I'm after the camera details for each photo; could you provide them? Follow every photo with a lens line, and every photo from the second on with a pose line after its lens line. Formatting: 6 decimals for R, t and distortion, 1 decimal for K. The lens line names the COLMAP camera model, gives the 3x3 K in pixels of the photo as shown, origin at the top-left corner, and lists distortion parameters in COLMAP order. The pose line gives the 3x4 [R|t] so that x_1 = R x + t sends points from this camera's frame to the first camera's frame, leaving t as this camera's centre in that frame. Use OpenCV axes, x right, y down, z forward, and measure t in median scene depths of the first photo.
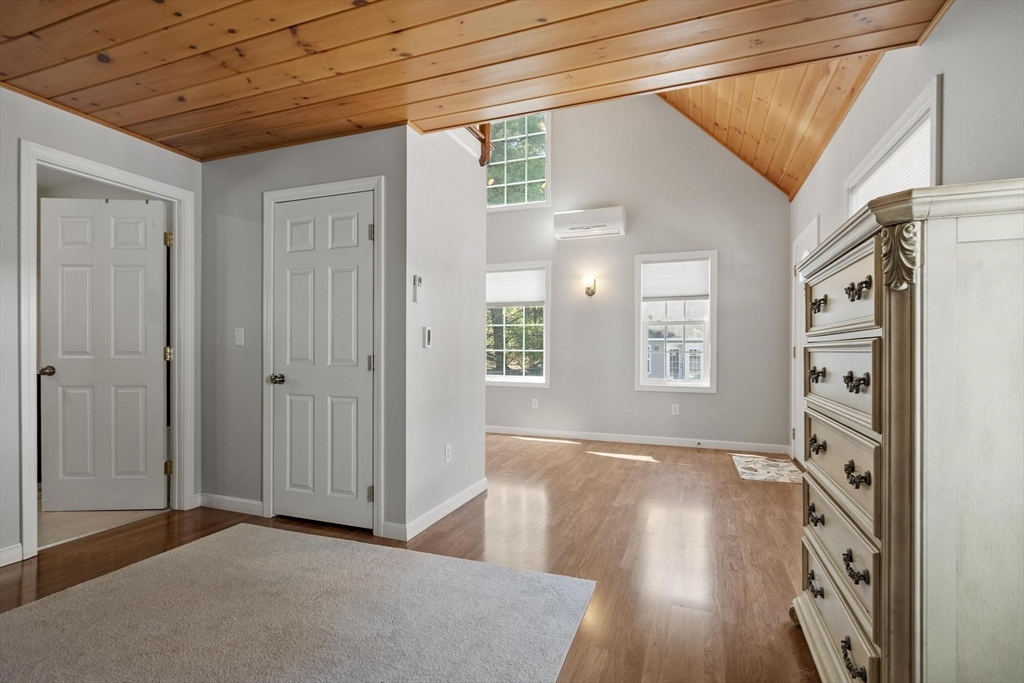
lens RADIAL K [[484.2, 0, 512.3], [0, 484.2, 346.1], [0, 0, 1]] dist [-0.008422, -0.001143]
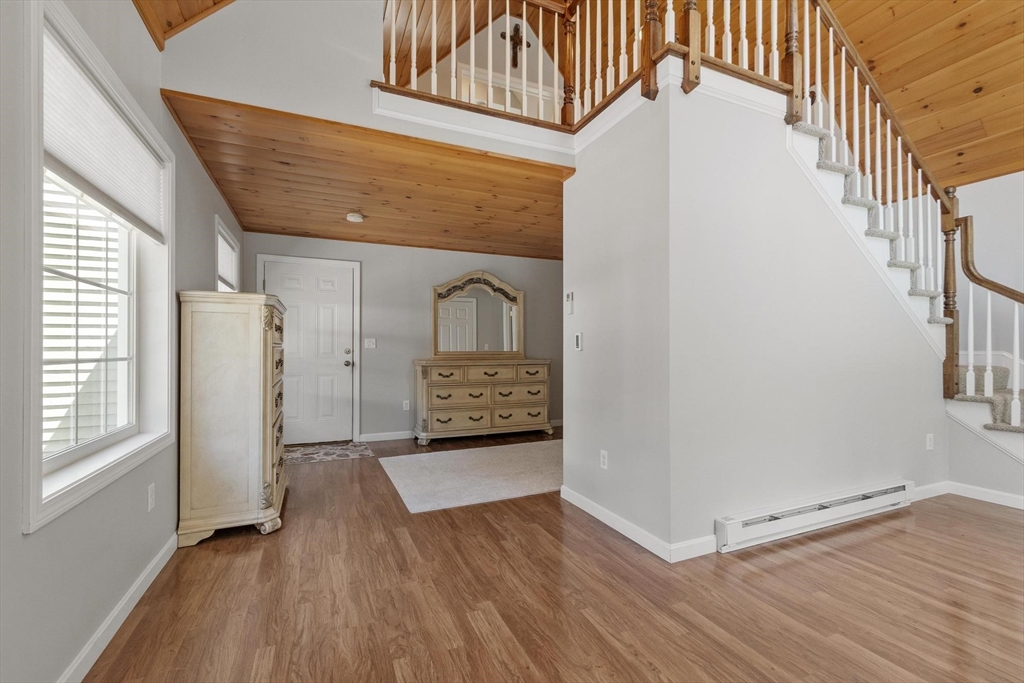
lens RADIAL K [[449.8, 0, 511.7], [0, 449.8, 345.1], [0, 0, 1]] dist [-0.001269, -0.000276]
pose [[-0.711806, -0.005240, -0.702357, 0.640927], [0.003562, 0.999932, -0.011070, 0.001429], [0.702367, -0.010381, -0.711739, 1.535077]]
